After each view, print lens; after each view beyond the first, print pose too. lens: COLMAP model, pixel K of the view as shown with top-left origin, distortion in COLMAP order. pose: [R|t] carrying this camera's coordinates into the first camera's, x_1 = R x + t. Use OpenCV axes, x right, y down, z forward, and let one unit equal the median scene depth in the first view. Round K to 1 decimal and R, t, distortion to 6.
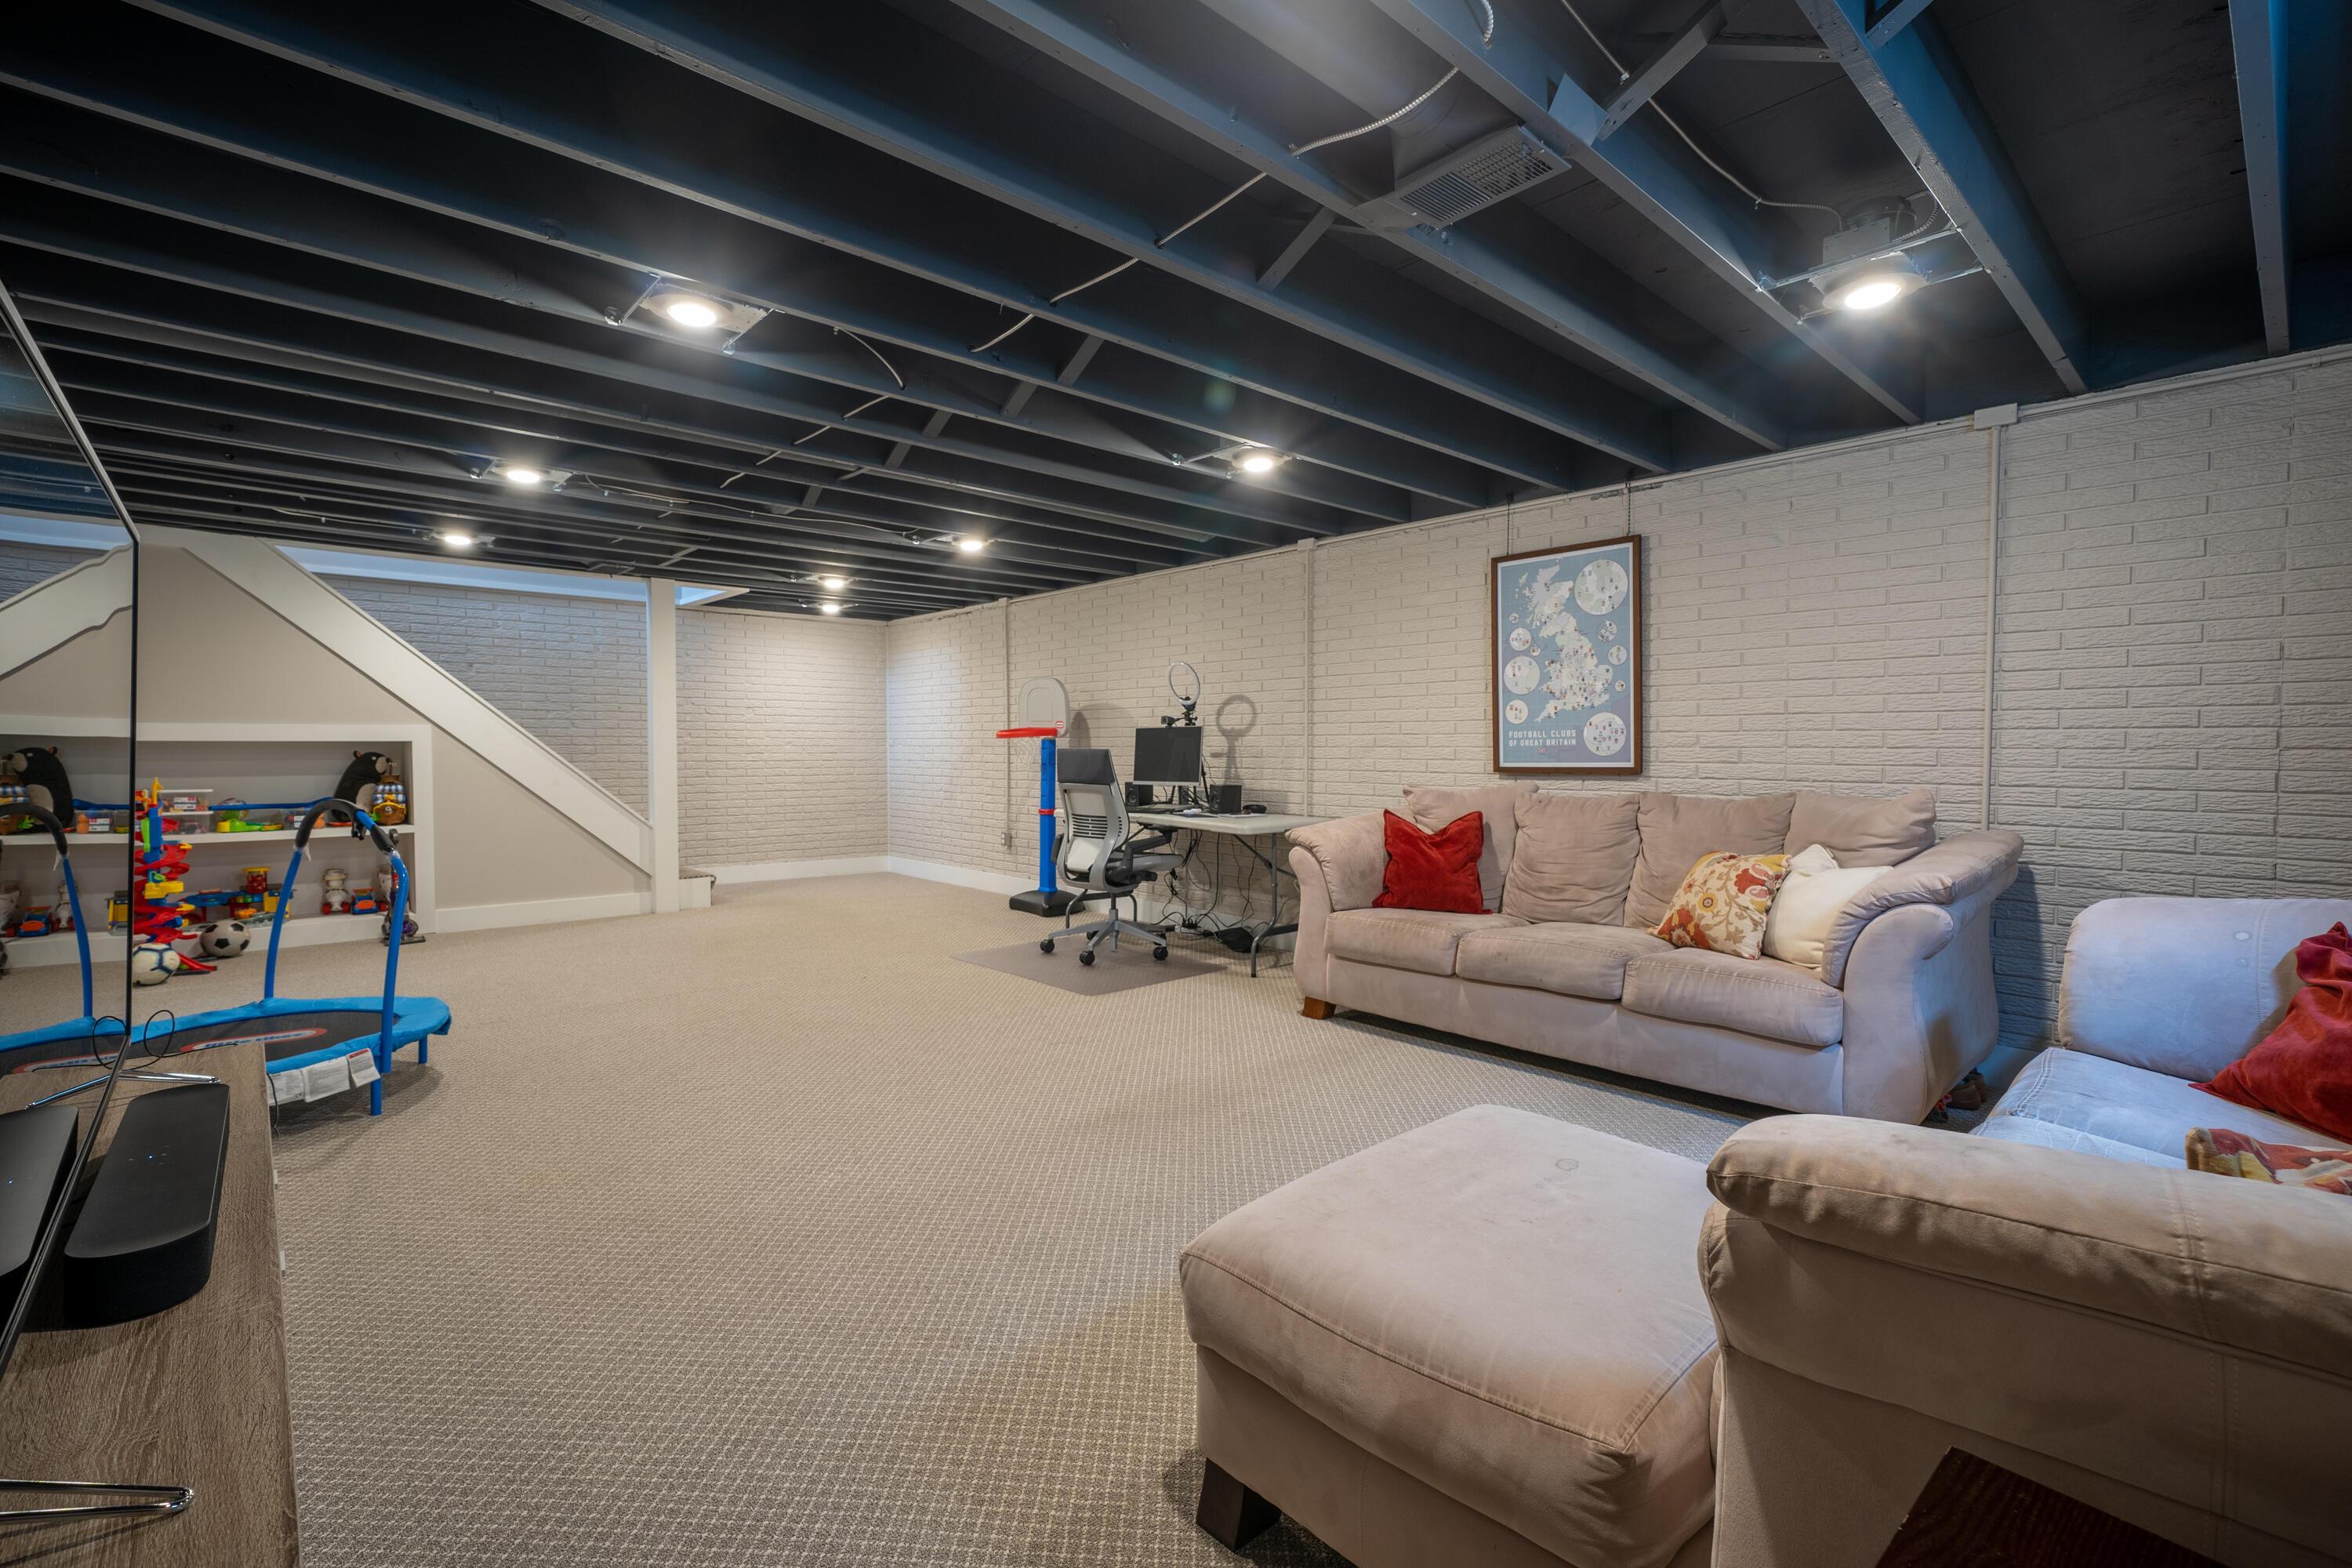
lens RADIAL K [[1063.2, 0, 1189.2], [0, 1063.2, 779.7], [0, 0, 1]] dist [0.000403, 0.001391]
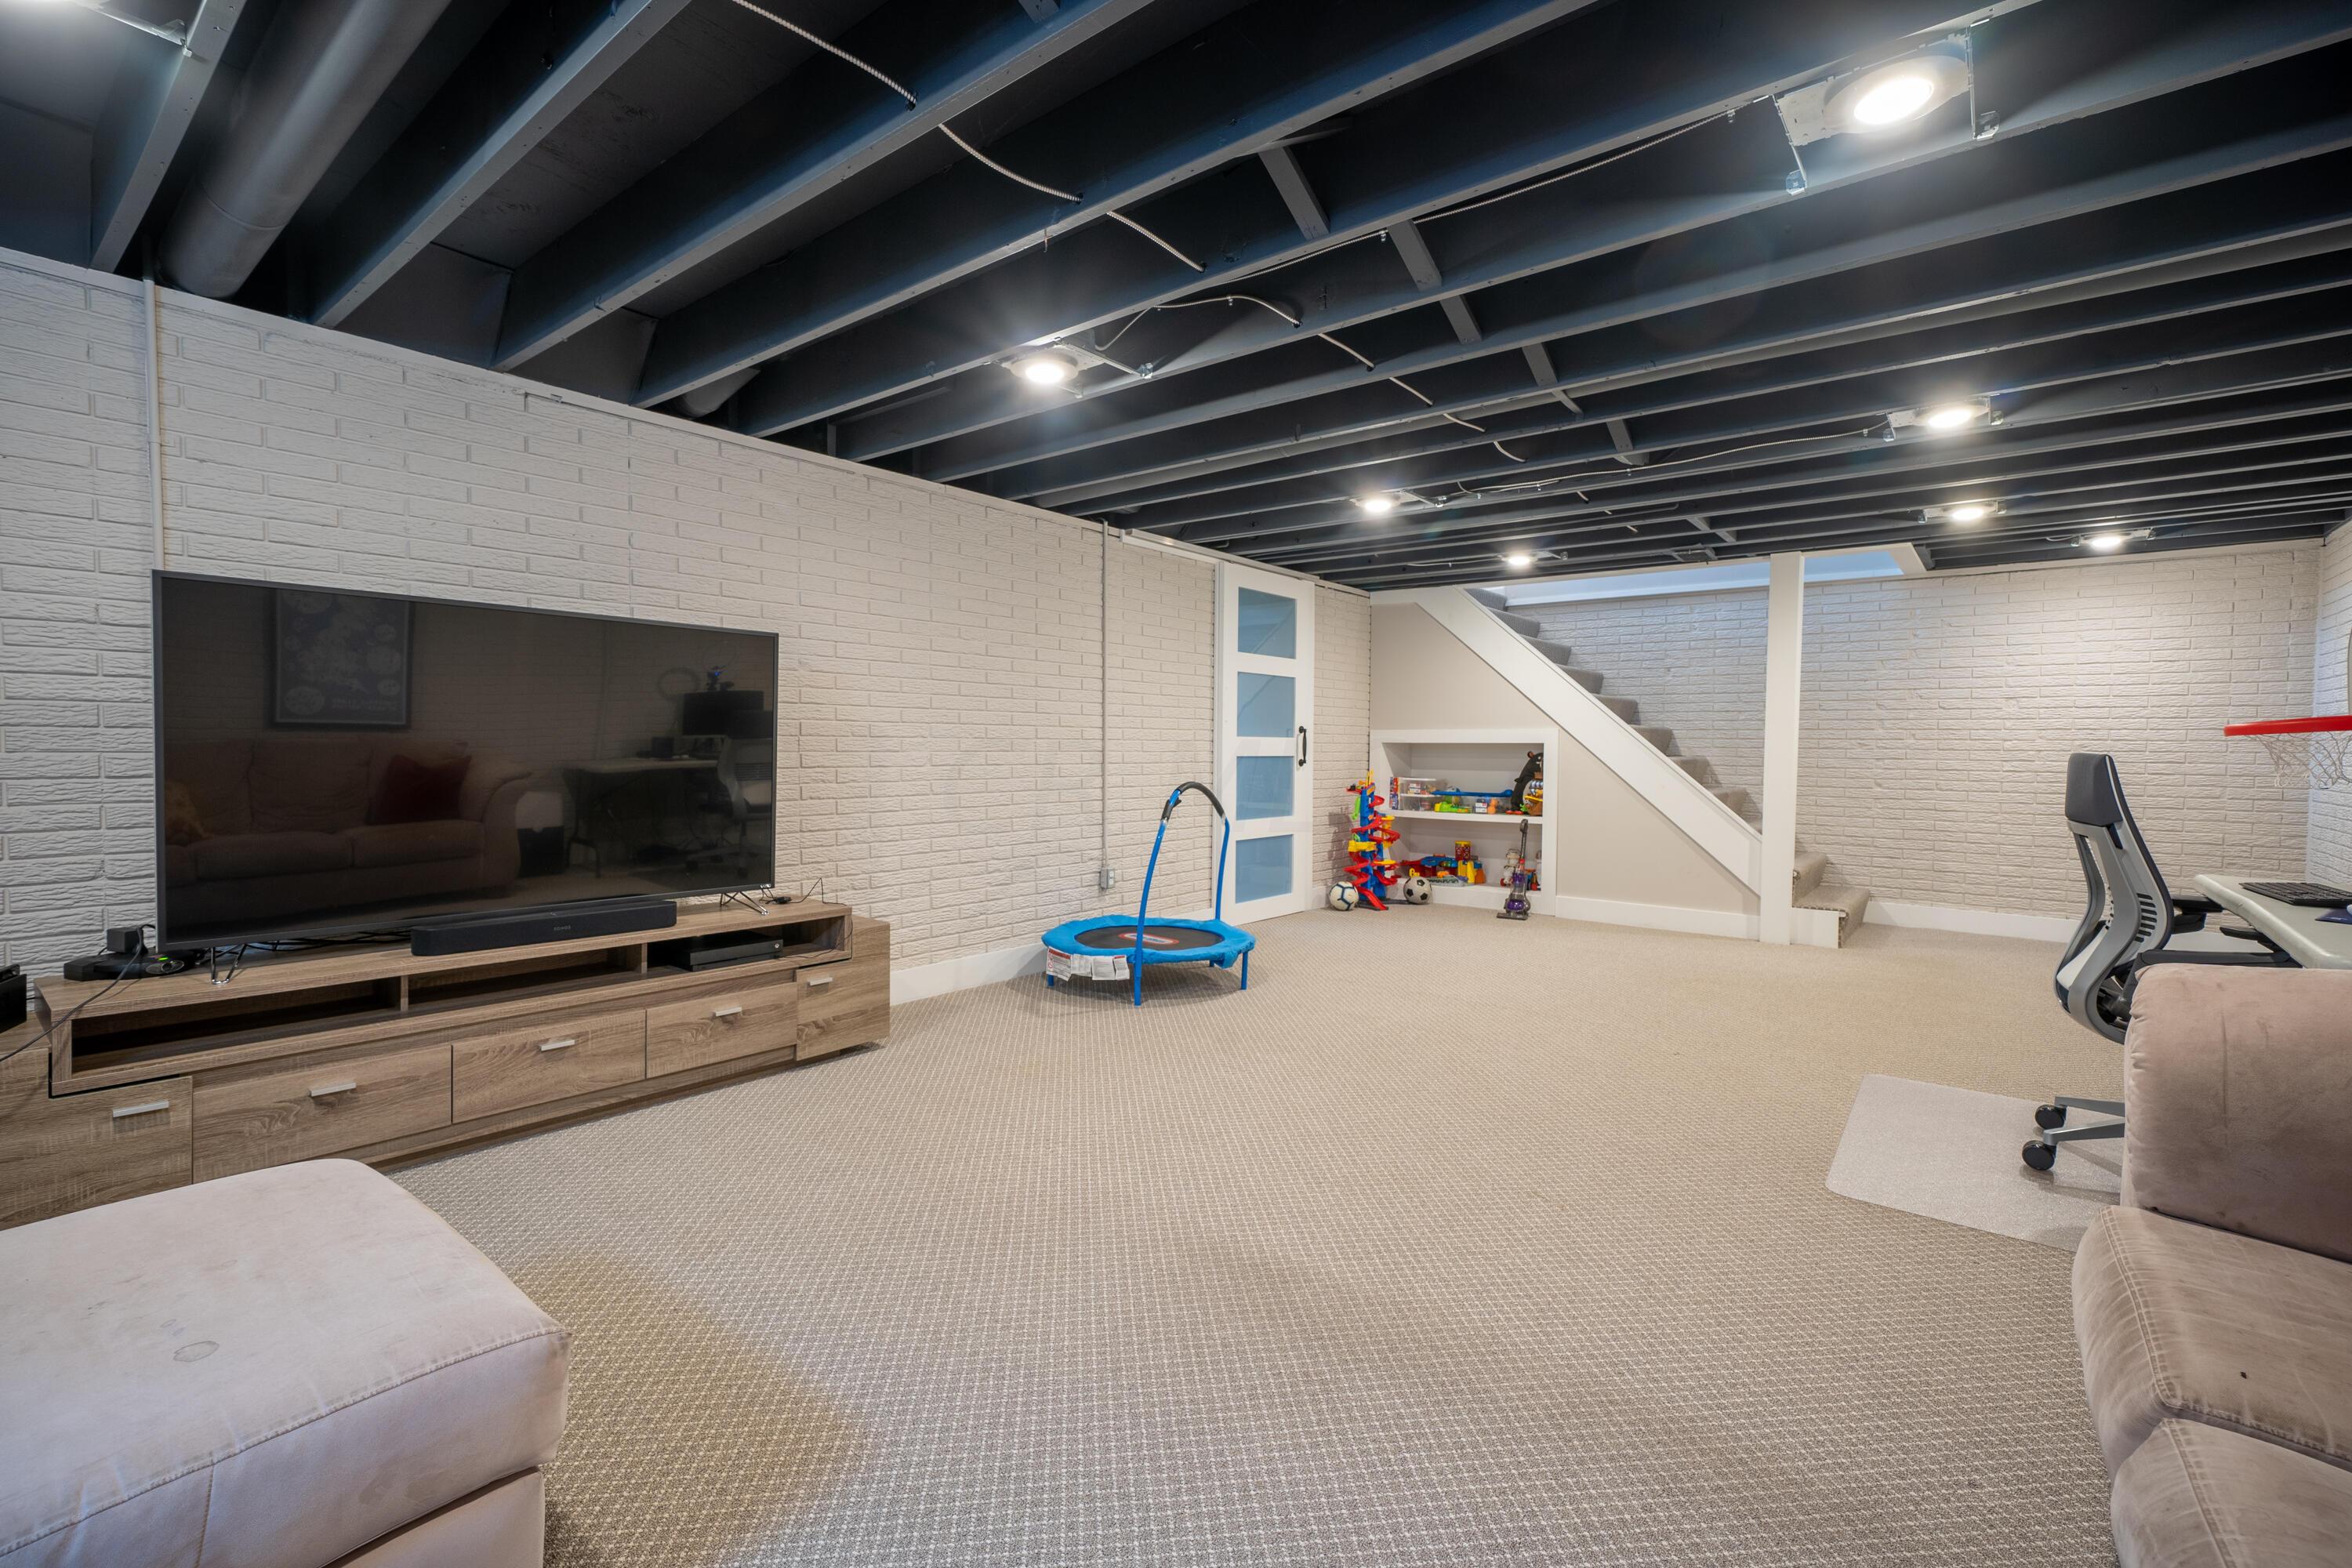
lens RADIAL K [[1063.2, 0, 1184.8], [0, 1063.2, 772.8], [0, 0, 1]] dist [0.000403, 0.001391]
pose [[0.120532, 0.023628, -0.992428, 0.377126], [-0.039835, 0.999027, 0.018947, -0.011648], [0.991910, 0.037249, 0.121356, 0.532833]]
